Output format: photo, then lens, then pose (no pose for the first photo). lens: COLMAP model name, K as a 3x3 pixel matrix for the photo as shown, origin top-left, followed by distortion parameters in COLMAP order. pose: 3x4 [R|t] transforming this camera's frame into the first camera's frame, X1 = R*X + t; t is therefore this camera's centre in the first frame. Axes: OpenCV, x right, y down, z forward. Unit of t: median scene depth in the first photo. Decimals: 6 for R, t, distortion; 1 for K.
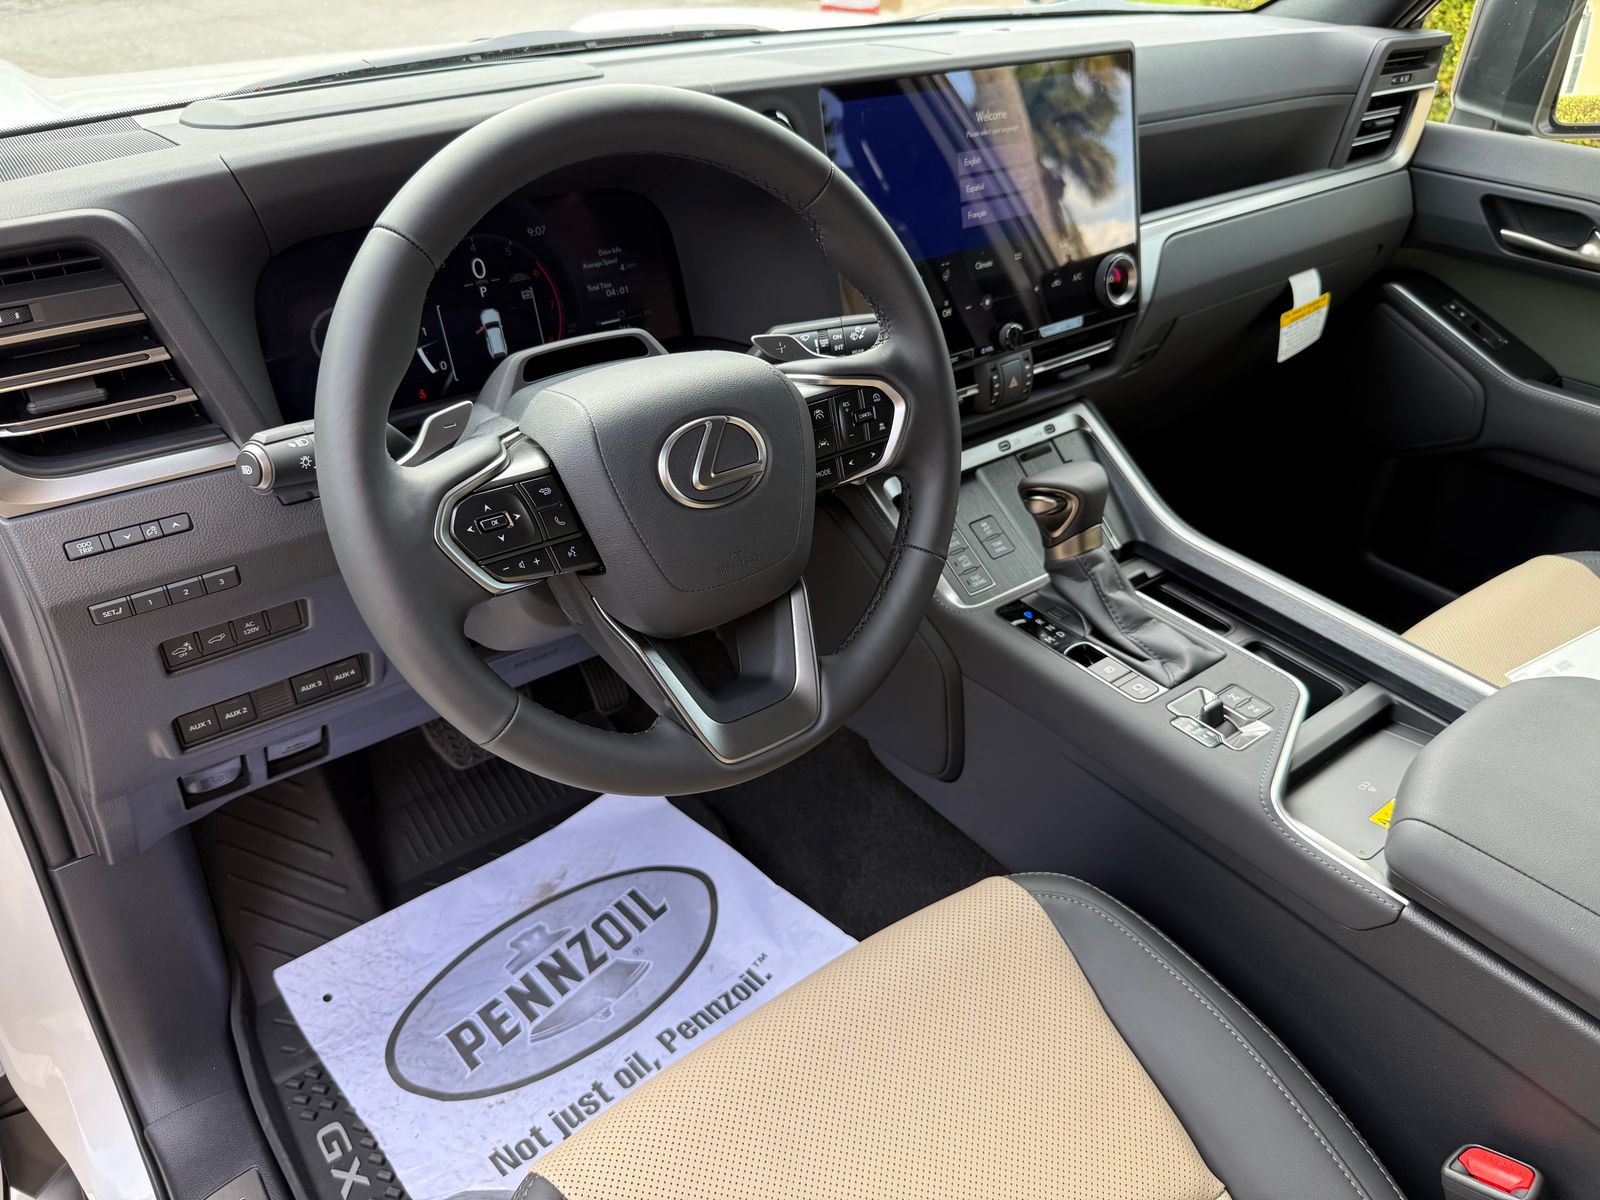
lens RADIAL K [[1134.8, 0, 814.7], [0, 1134.8, 611.7], [0, 0, 1]] dist [0.015843, -0.022636]
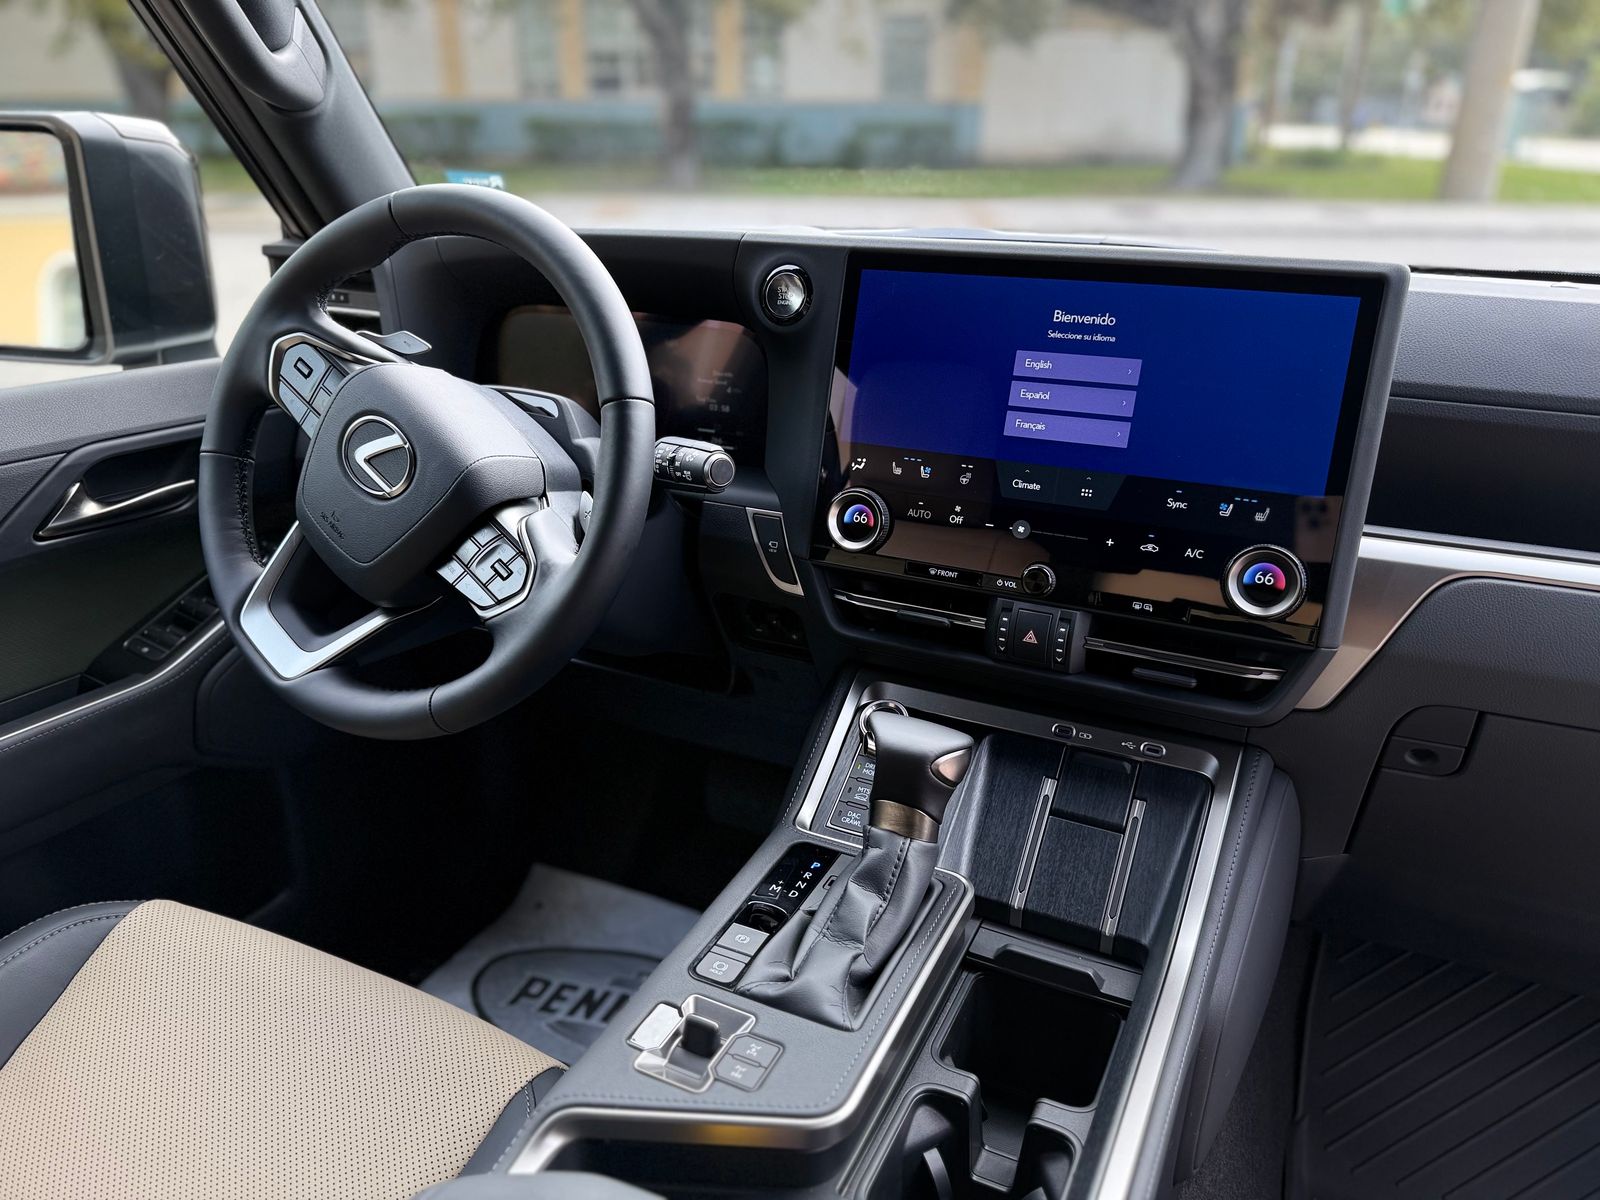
lens RADIAL K [[1134.8, 0, 802.6], [0, 1134.8, 598.8], [0, 0, 1]] dist [0.015843, -0.022636]
pose [[0.457923, 0.315140, -0.831260, 1.306448], [-0.512849, 0.857424, 0.042542, -0.311380], [0.726149, 0.406831, 0.554254, 0.770582]]
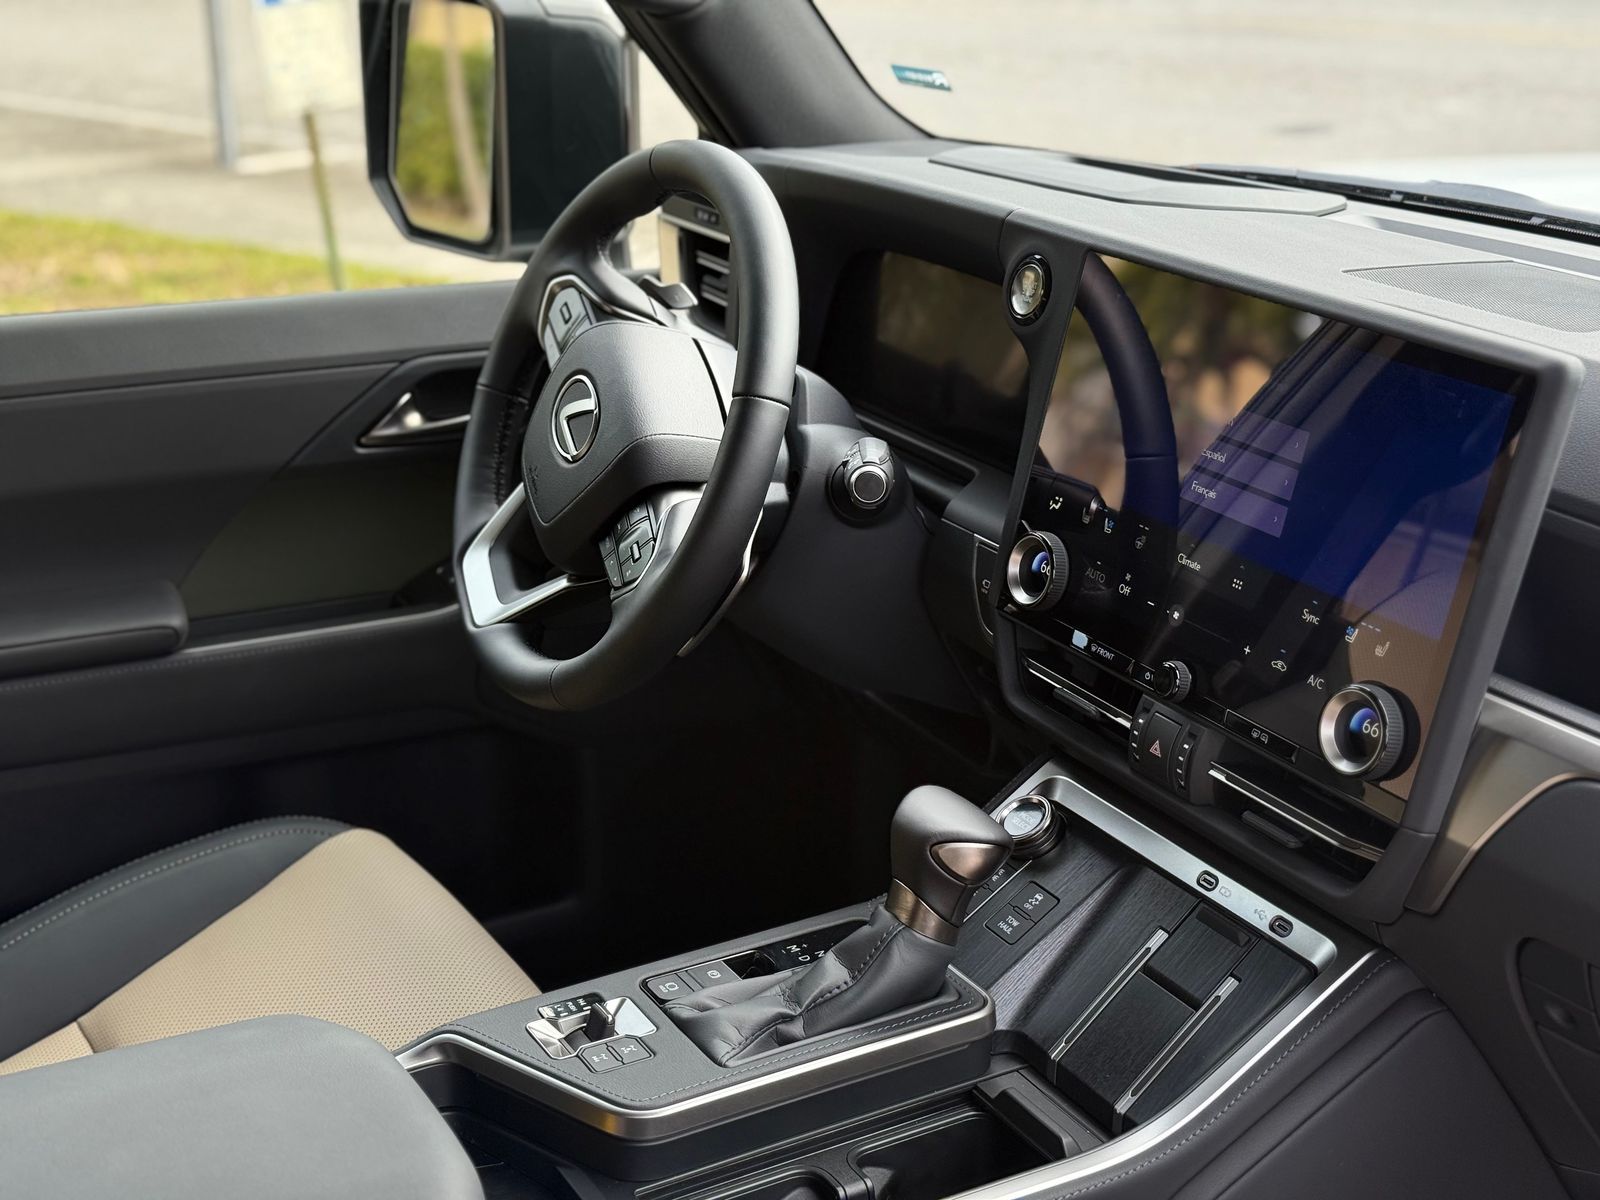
lens RADIAL K [[2221.6, 0, 791.0], [0, 2221.6, 595.9], [0, 0, 1]] dist [0.113307, 0.000000]
pose [[-0.129111, 0.328143, -0.935763, 2.347074], [-0.566760, 0.749923, 0.341173, -1.007381], [0.813704, 0.574402, 0.089155, 1.177597]]
